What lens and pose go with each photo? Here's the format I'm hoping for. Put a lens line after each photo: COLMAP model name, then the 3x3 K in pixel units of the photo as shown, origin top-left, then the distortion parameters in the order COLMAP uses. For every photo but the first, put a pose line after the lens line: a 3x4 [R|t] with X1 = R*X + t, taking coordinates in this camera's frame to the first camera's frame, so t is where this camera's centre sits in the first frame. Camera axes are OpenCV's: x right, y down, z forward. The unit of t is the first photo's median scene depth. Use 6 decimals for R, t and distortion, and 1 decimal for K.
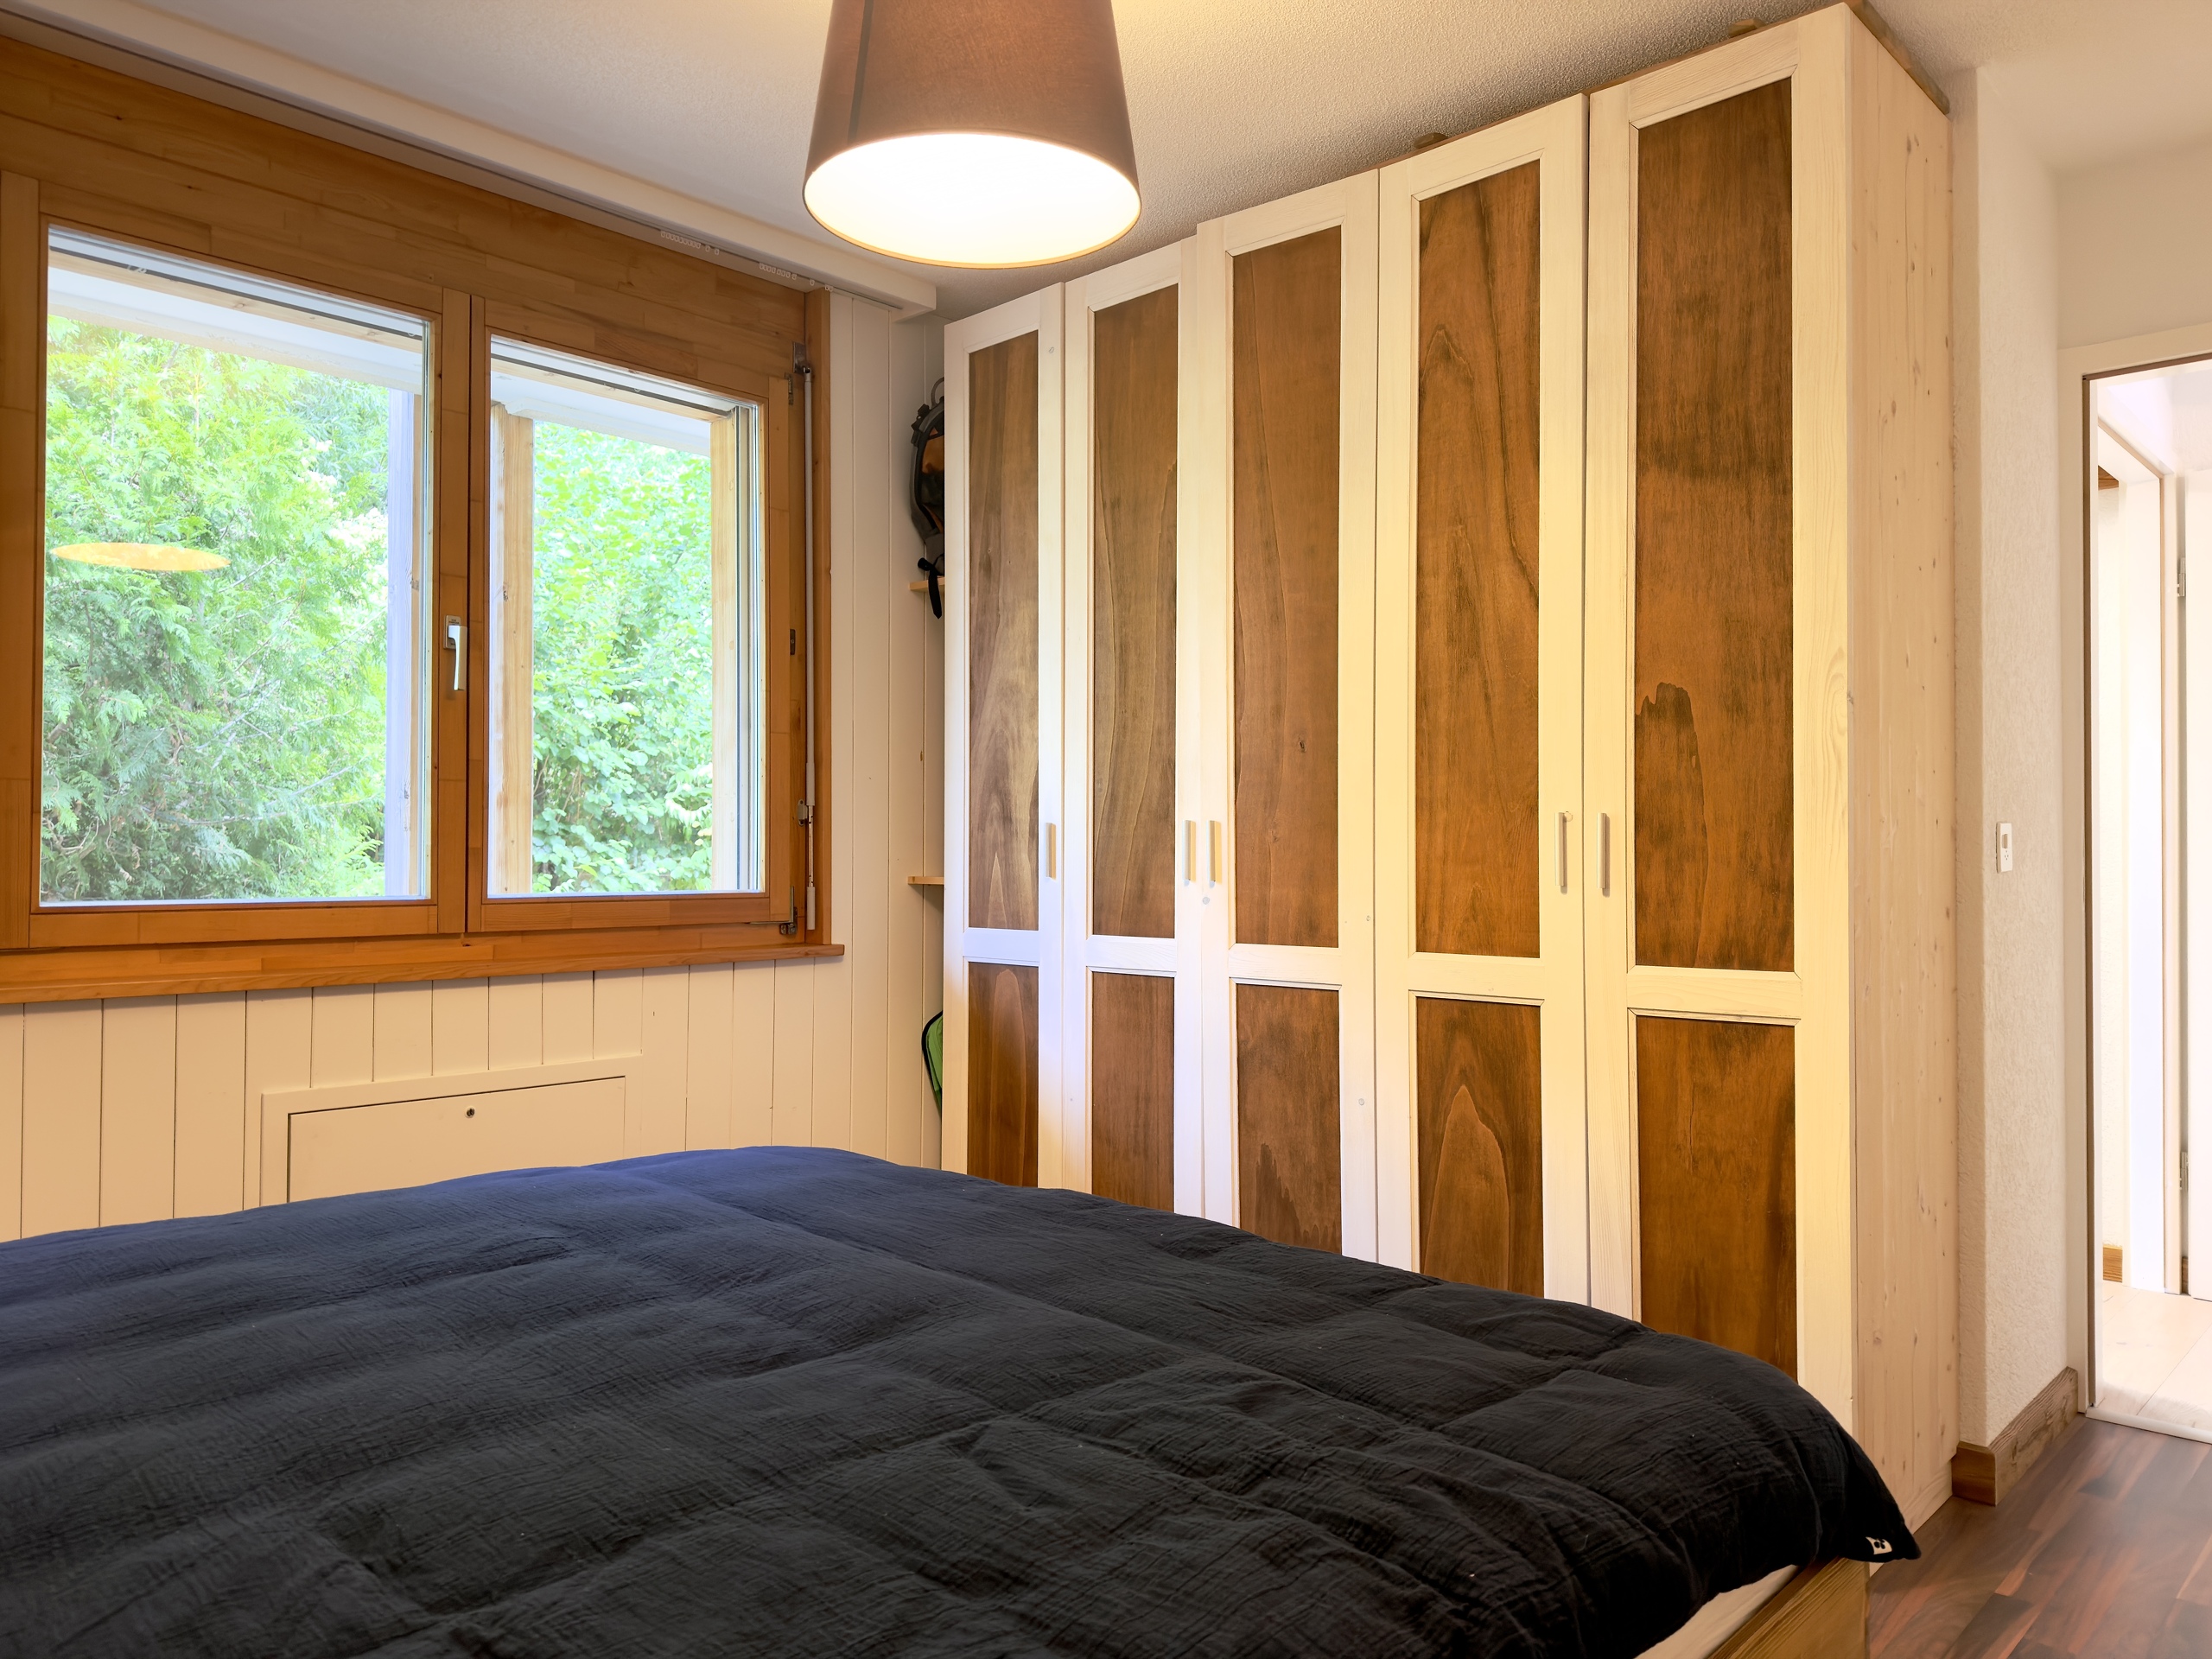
lens RADIAL K [[1560.2, 0, 1106.0], [0, 1560.2, 829.5], [0, 0, 1]] dist [0.024365, -0.061163]
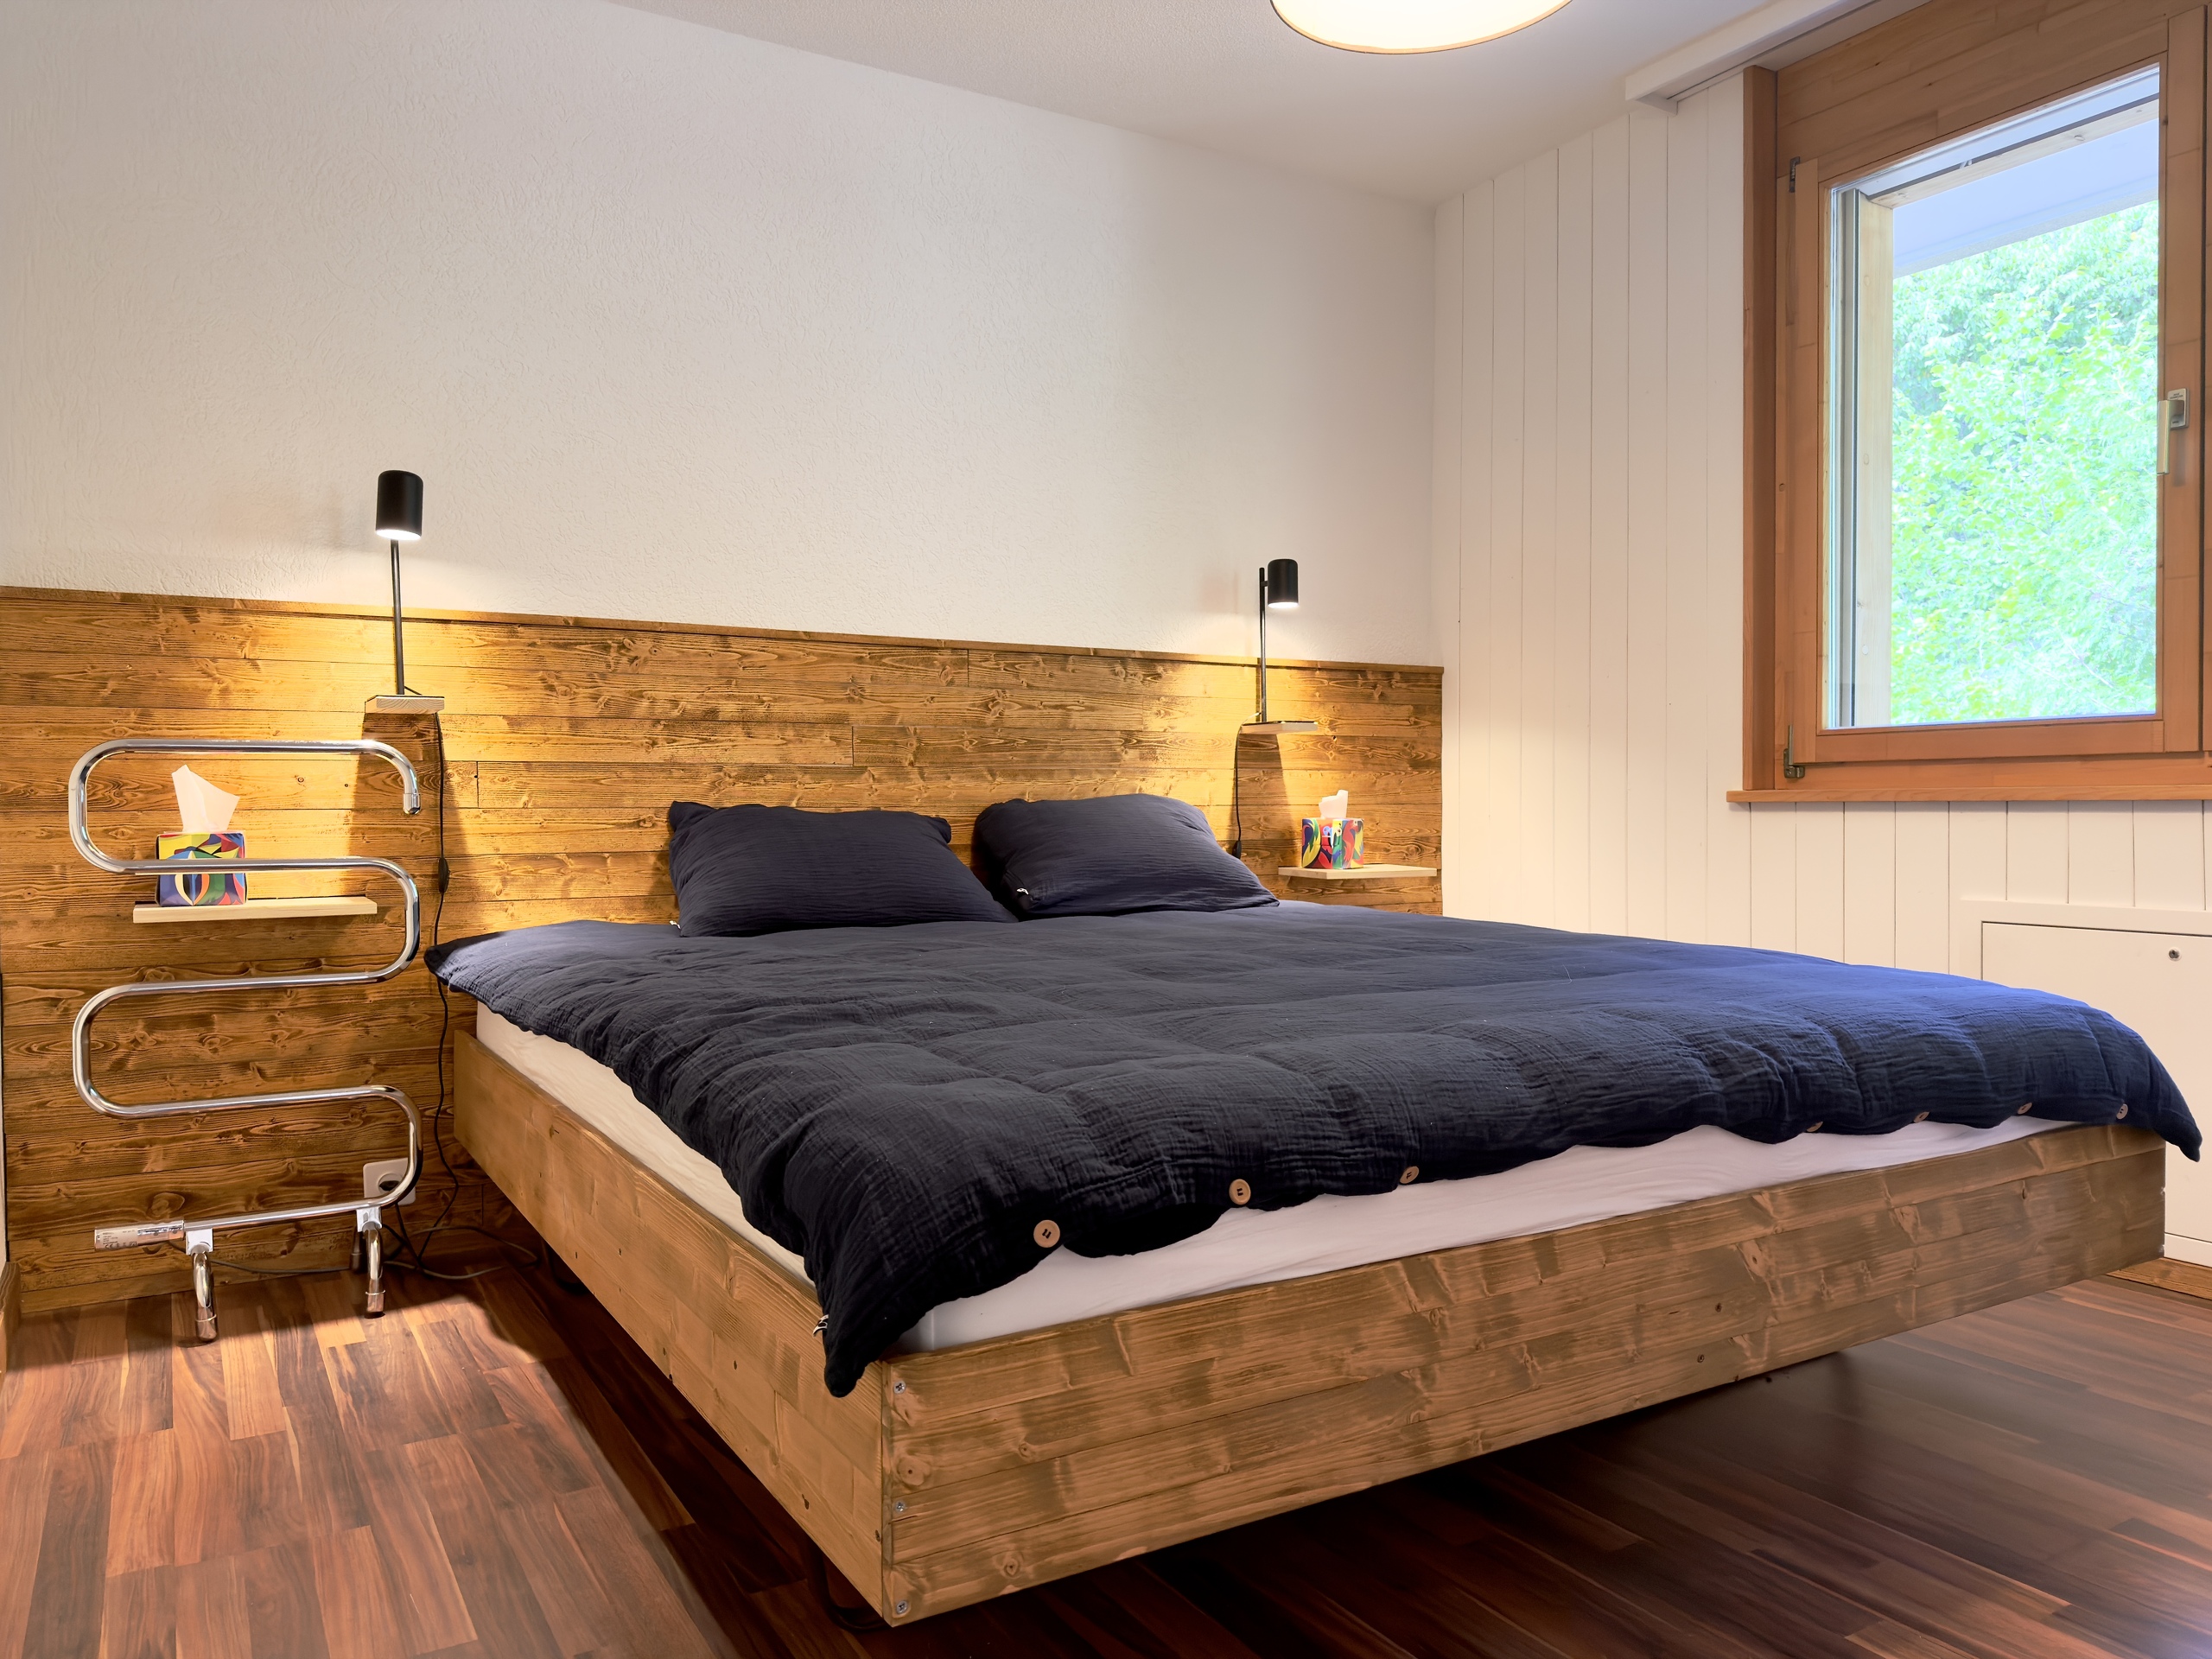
lens RADIAL K [[1560.2, 0, 1106.0], [0, 1560.2, 829.5], [0, 0, 1]] dist [0.024365, -0.061163]
pose [[-0.271743, 0.003430, -0.962364, 0.620184], [0.009880, 0.999951, 0.000775, 0.110717], [0.962319, -0.009298, -0.271764, 0.701011]]
